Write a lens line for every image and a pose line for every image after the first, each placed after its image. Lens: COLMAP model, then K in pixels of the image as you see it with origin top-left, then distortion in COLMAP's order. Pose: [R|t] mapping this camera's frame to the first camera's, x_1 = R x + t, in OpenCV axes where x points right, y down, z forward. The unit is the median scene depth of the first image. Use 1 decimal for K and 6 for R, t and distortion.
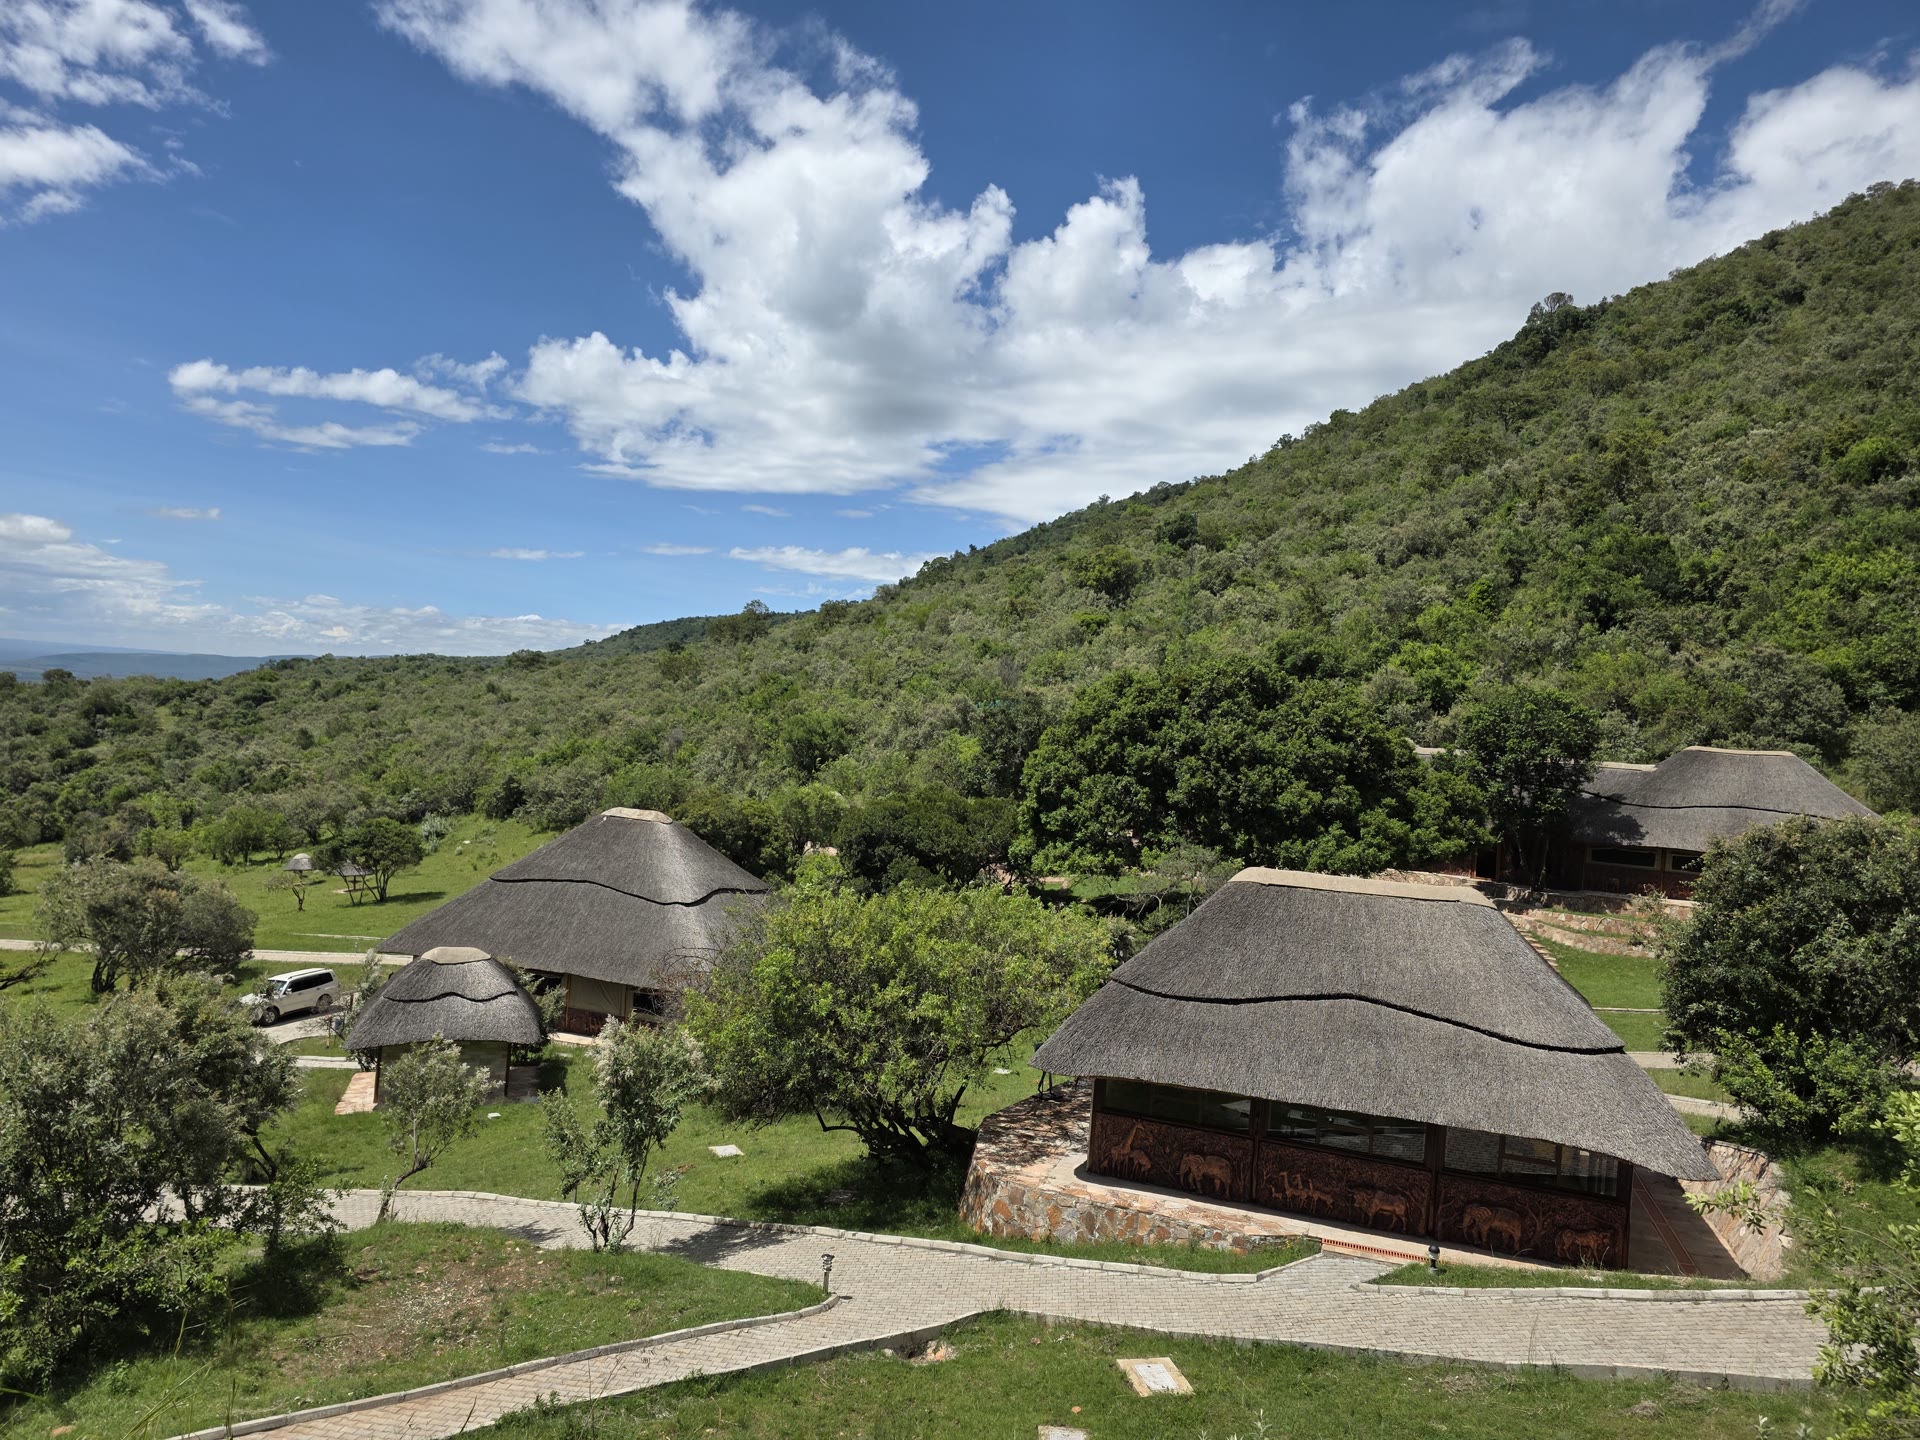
lens RADIAL K [[1330.3, 0, 960.0], [0, 1330.3, 720.0], [0, 0, 1]] dist [0.031109, -0.003079]
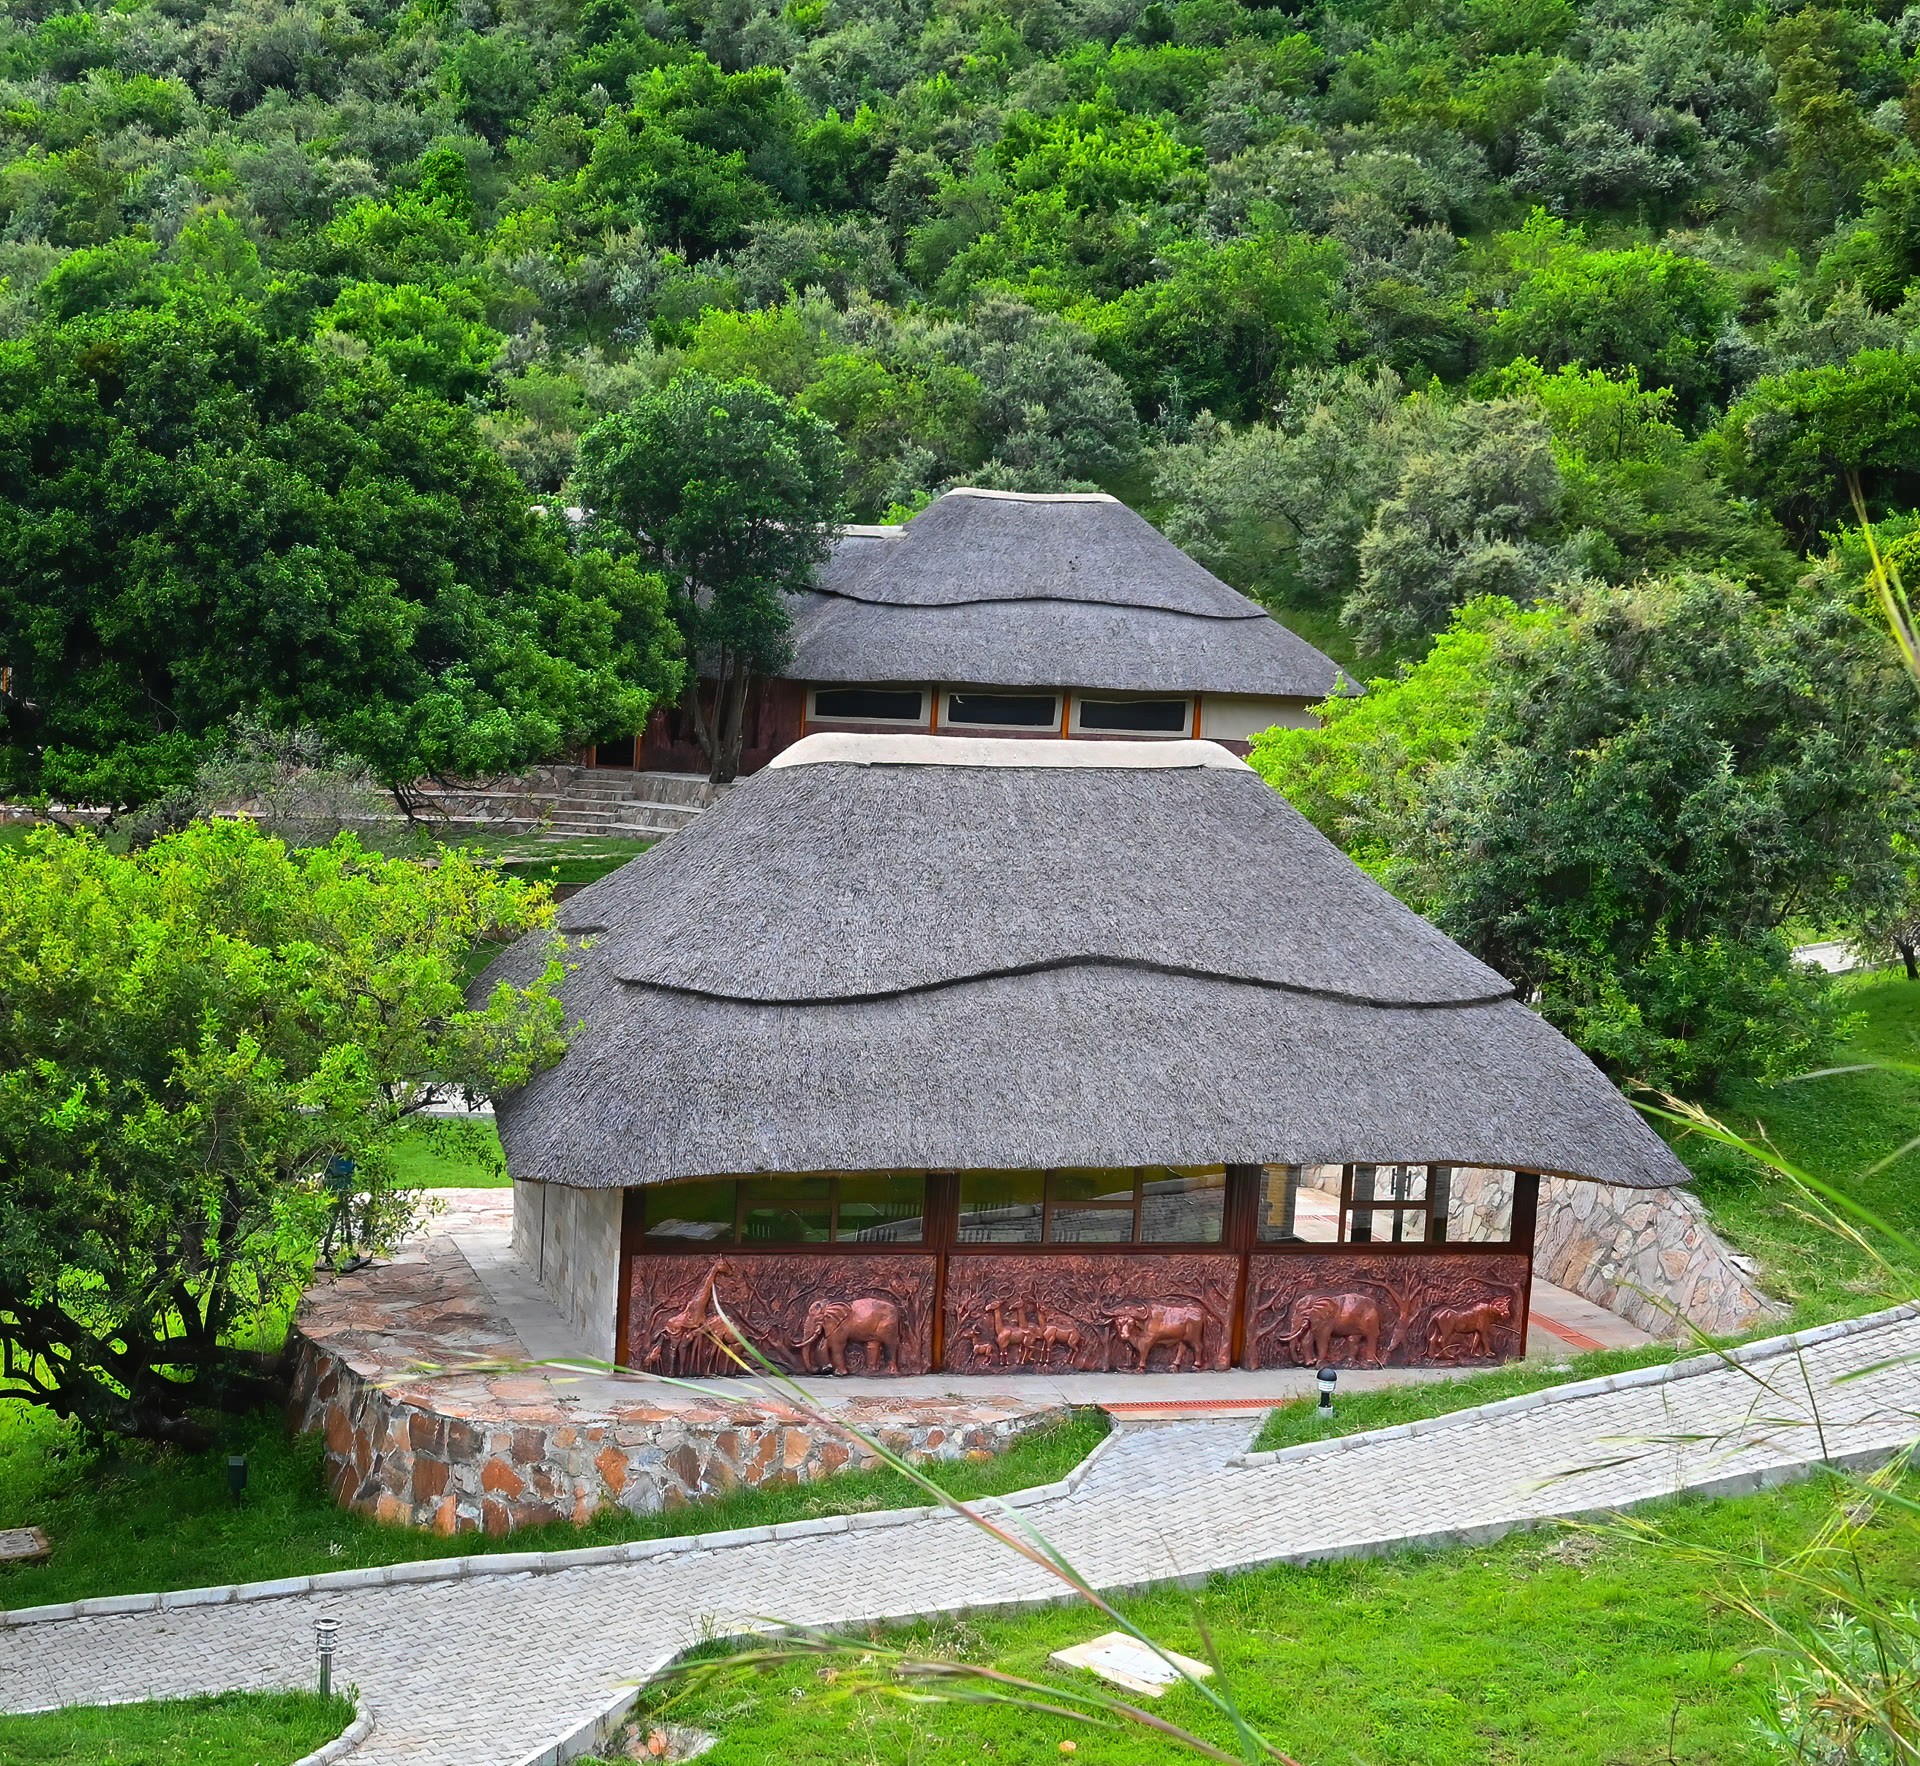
lens RADIAL K [[2906.3, 0, 960.0], [0, 2906.3, 883.0], [0, 0, 1]] dist [0.018381, -0.001962]
pose [[0.853815, -0.091989, 0.512384, -0.106191], [0.016201, 0.988482, 0.150467, 0.001442], [-0.520324, -0.120170, 0.845471, 0.020859]]
